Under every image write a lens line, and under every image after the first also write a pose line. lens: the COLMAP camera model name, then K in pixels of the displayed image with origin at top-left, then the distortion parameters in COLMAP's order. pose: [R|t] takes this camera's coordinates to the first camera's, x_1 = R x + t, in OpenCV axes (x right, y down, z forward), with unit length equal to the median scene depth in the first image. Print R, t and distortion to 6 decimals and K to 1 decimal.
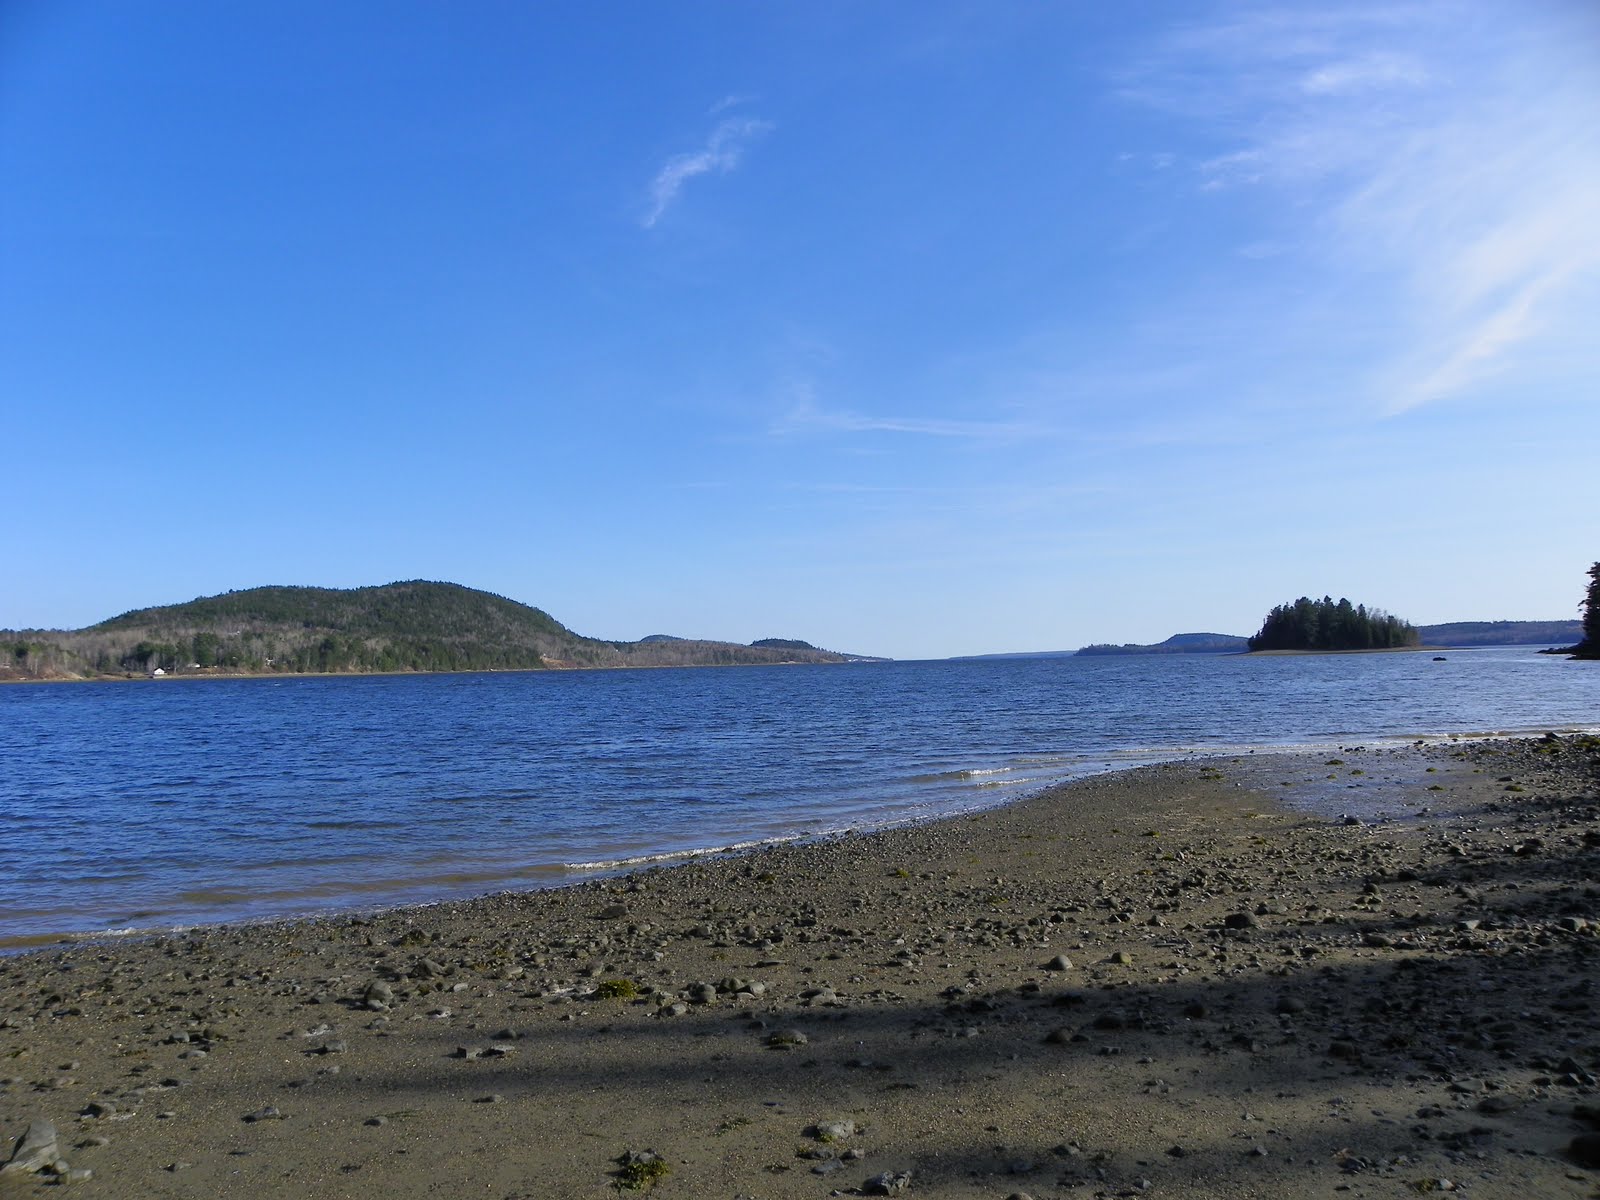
lens RADIAL K [[1240.6, 0, 796.0], [0, 1240.6, 595.3], [0, 0, 1]] dist [-0.153499, 0.098774]
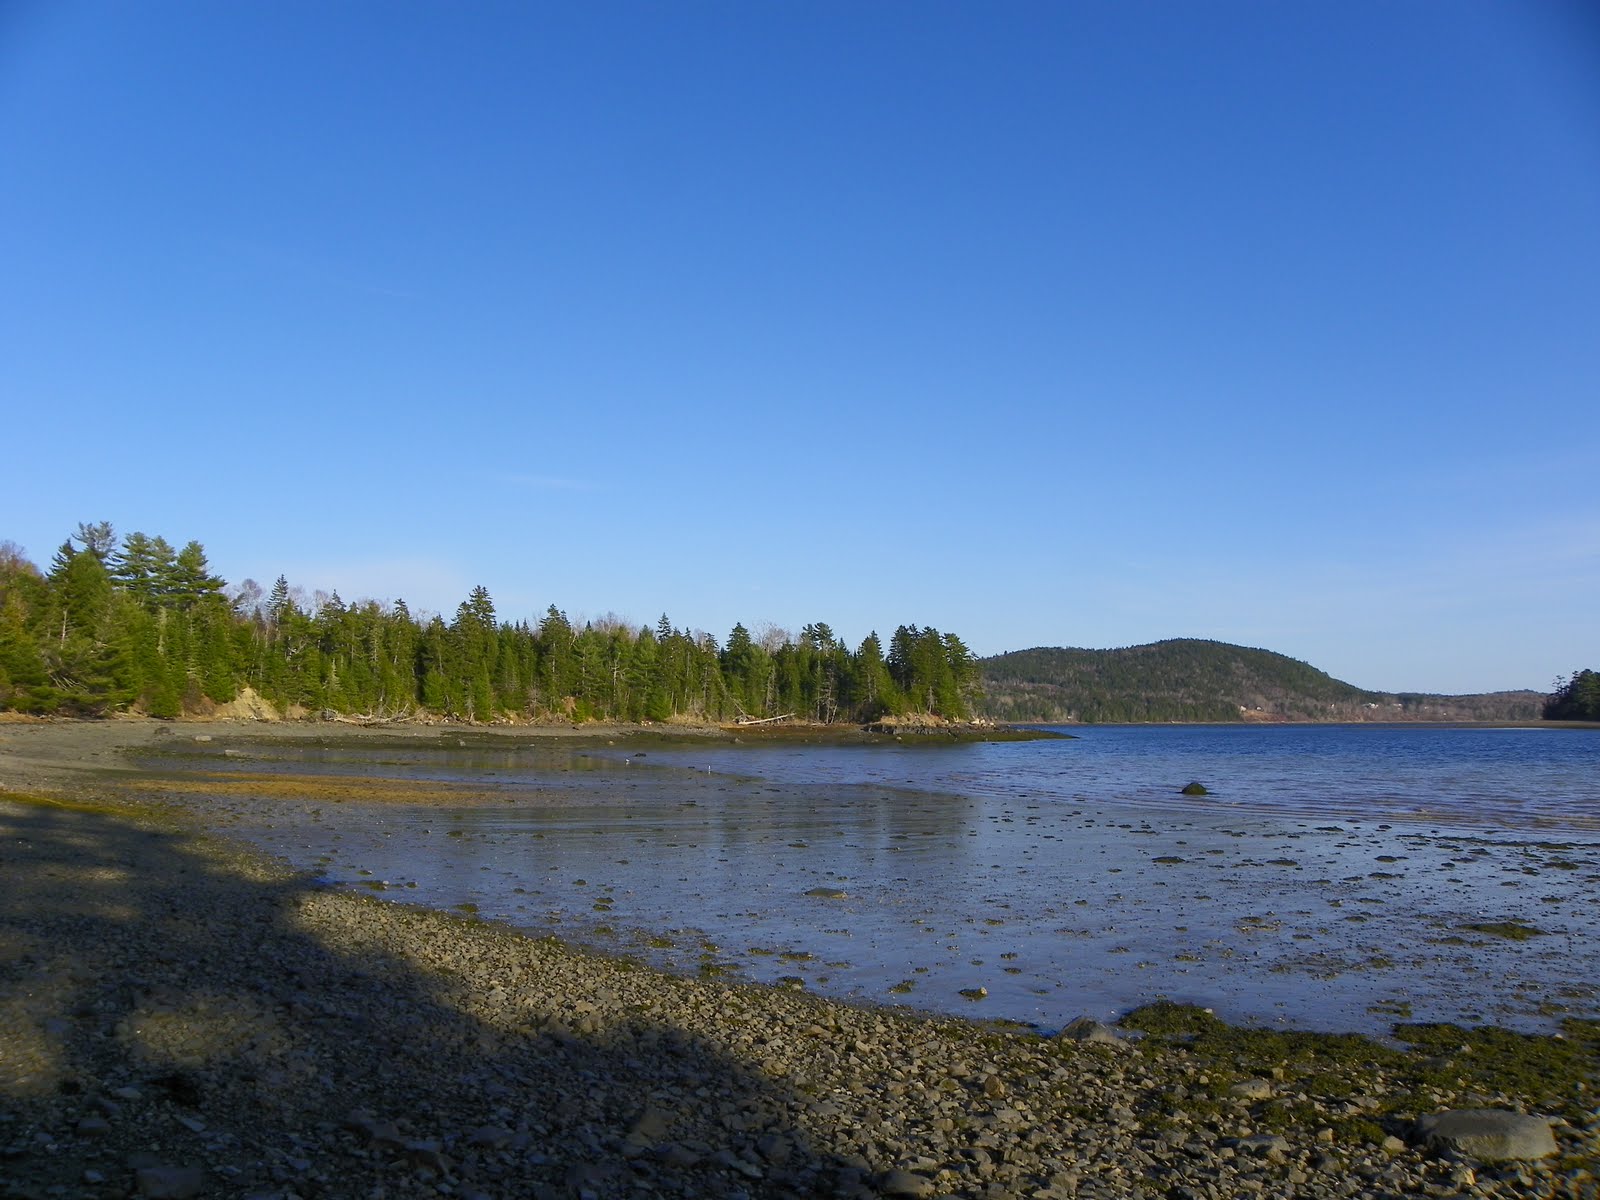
lens RADIAL K [[1240.6, 0, 776.9], [0, 1240.6, 602.7], [0, 0, 1]] dist [-0.153499, 0.098774]
pose [[0.696194, -0.039361, -0.716774, 0.259440], [0.015177, 0.999080, -0.040122, -0.007026], [0.717693, 0.017054, 0.696151, -0.021802]]
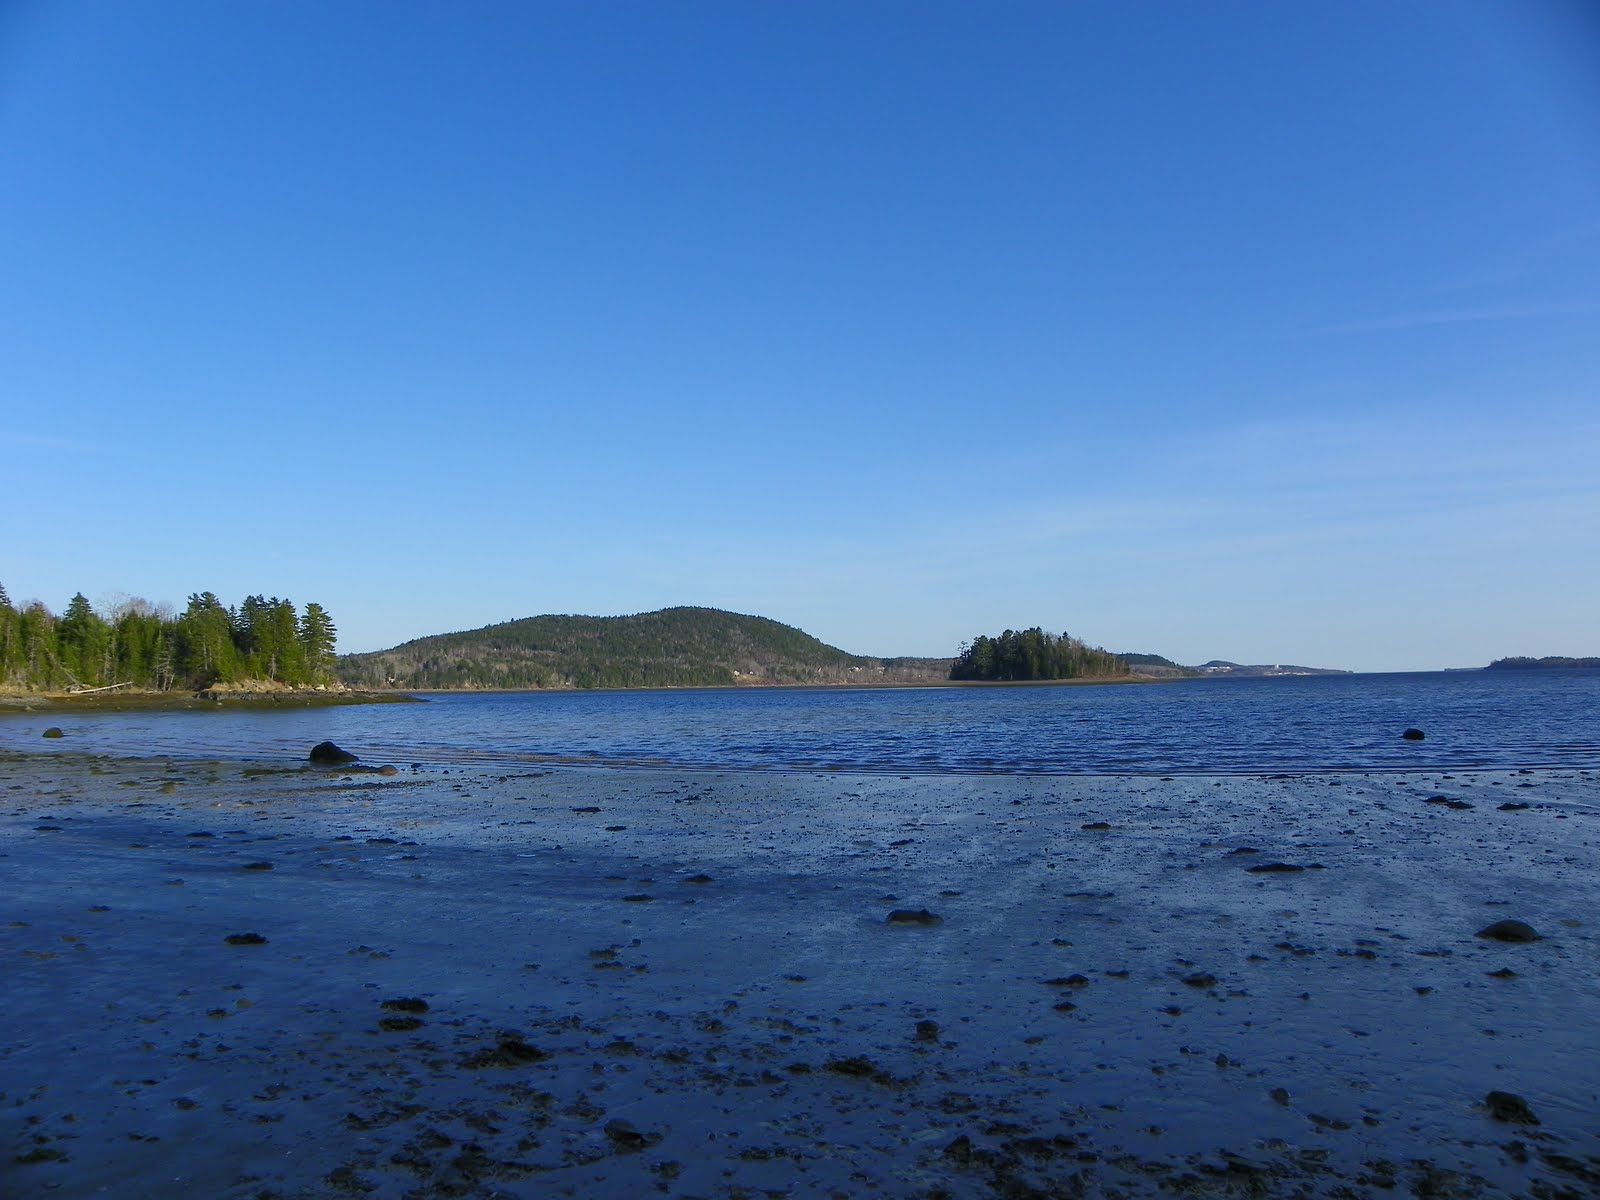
lens RADIAL K [[1240.6, 0, 777.6], [0, 1240.6, 595.3], [0, 0, 1]] dist [-0.153499, 0.098774]
pose [[0.910404, -0.021279, -0.413173, 0.287785], [0.017296, 0.999761, -0.013380, -0.006960], [0.413359, 0.005035, 0.910554, -0.017000]]
